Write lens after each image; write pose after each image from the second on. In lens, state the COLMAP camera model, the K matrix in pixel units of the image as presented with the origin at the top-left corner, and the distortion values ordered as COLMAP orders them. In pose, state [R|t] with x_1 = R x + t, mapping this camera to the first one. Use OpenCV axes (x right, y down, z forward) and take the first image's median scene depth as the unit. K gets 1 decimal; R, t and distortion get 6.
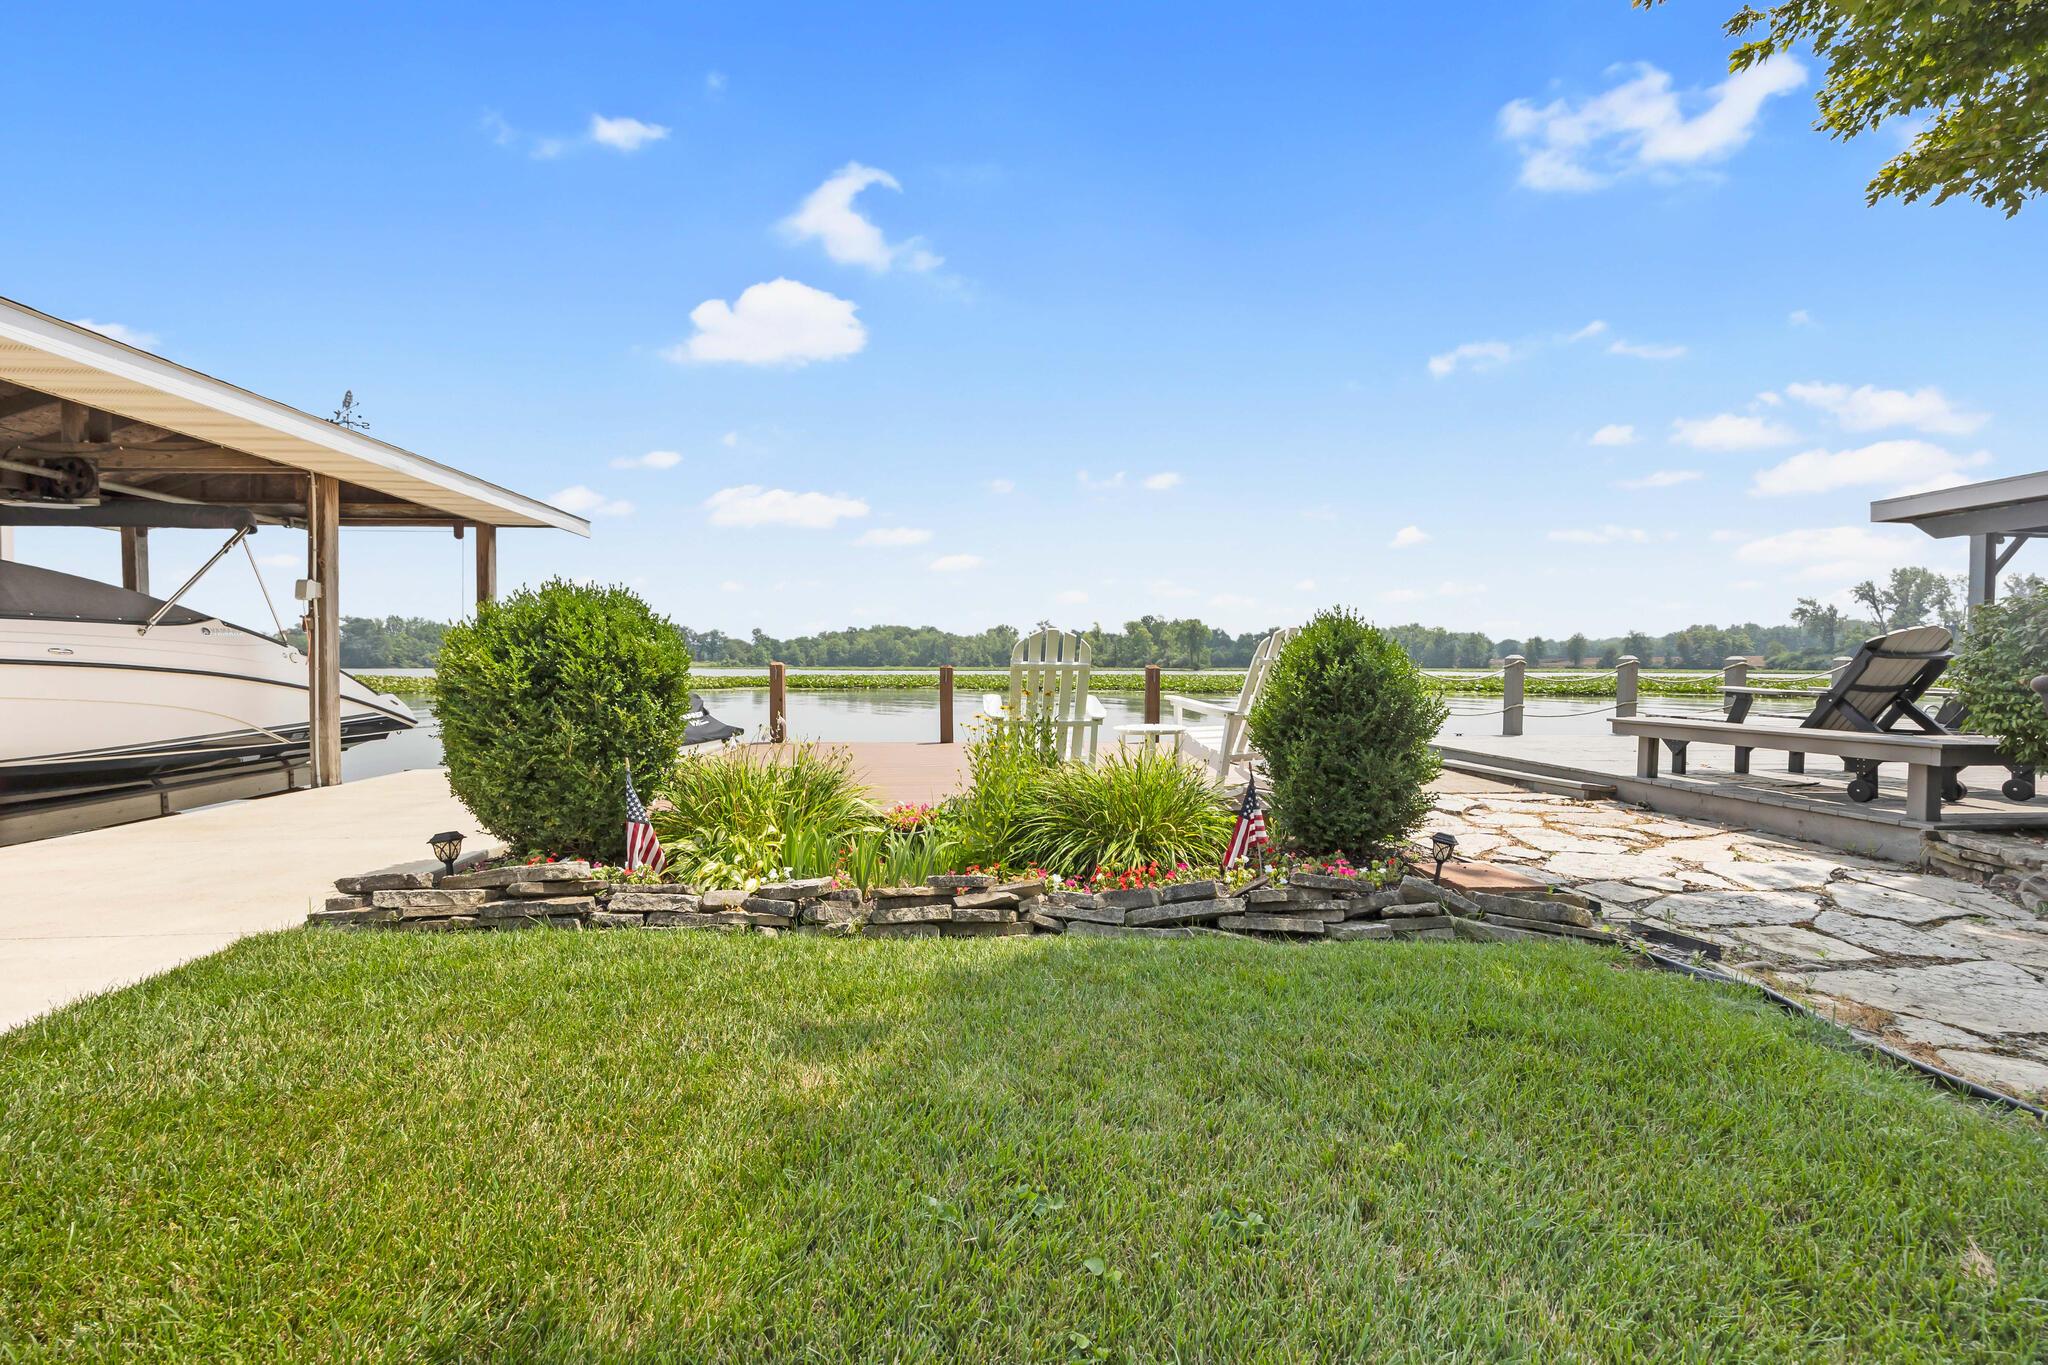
lens RADIAL K [[789.3, 0, 1030.4], [0, 789.3, 677.6], [0, 0, 1]] dist [0.000683, -0.000278]
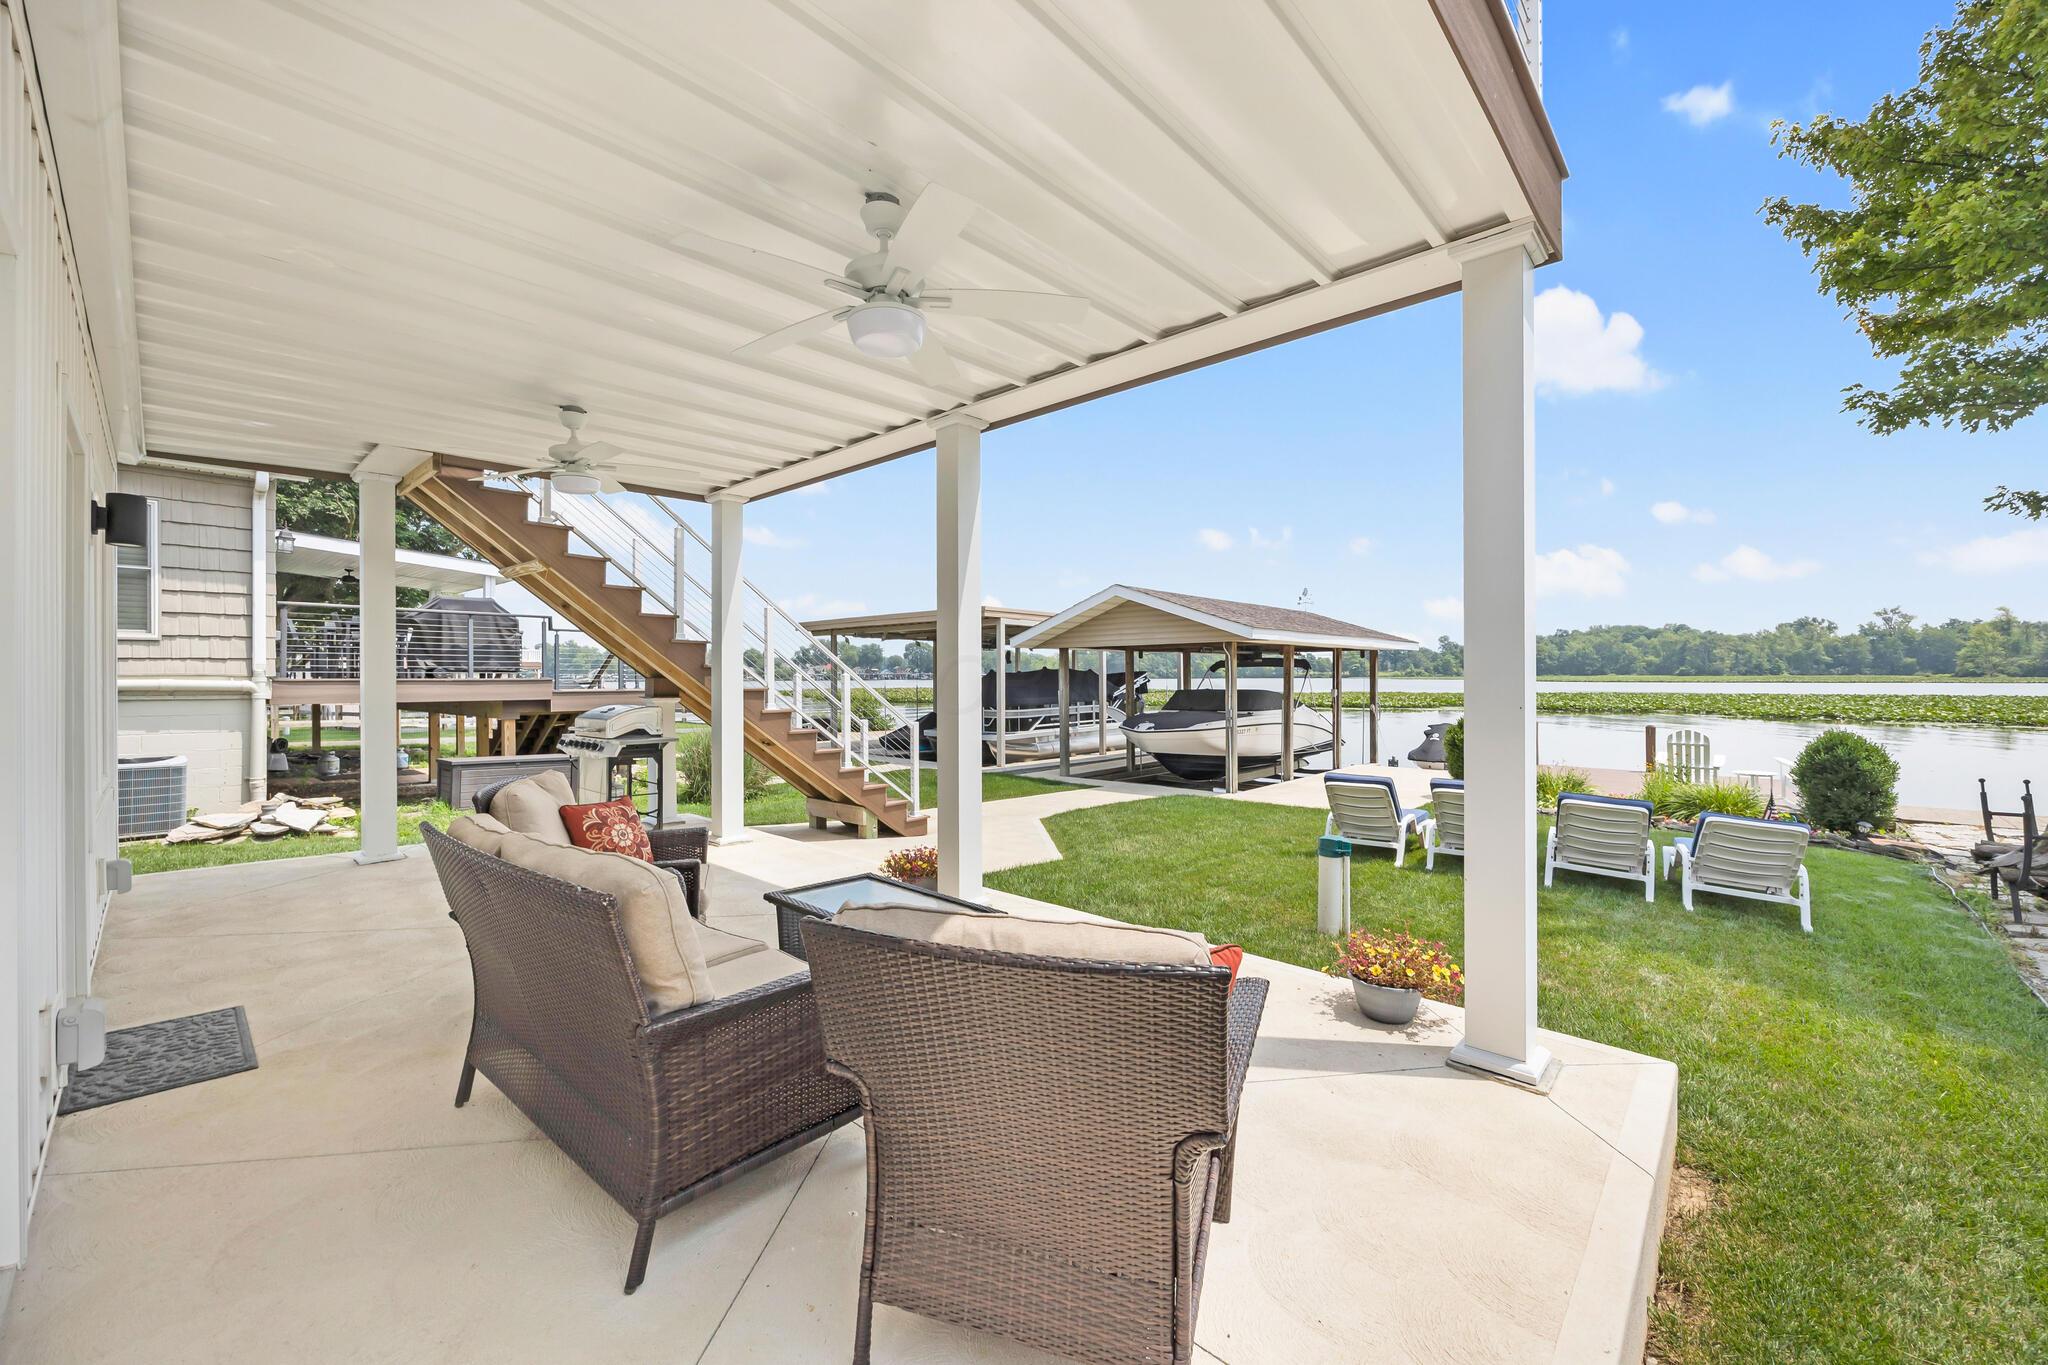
lens RADIAL K [[789.3, 0, 1027.4], [0, 789.3, 672.8], [0, 0, 1]] dist [0.000683, -0.000278]
pose [[0.684246, -0.009265, -0.729192, 0.396971], [-0.003121, 0.999873, -0.015632, -0.187164], [0.729244, 0.012972, 0.684131, -2.115657]]
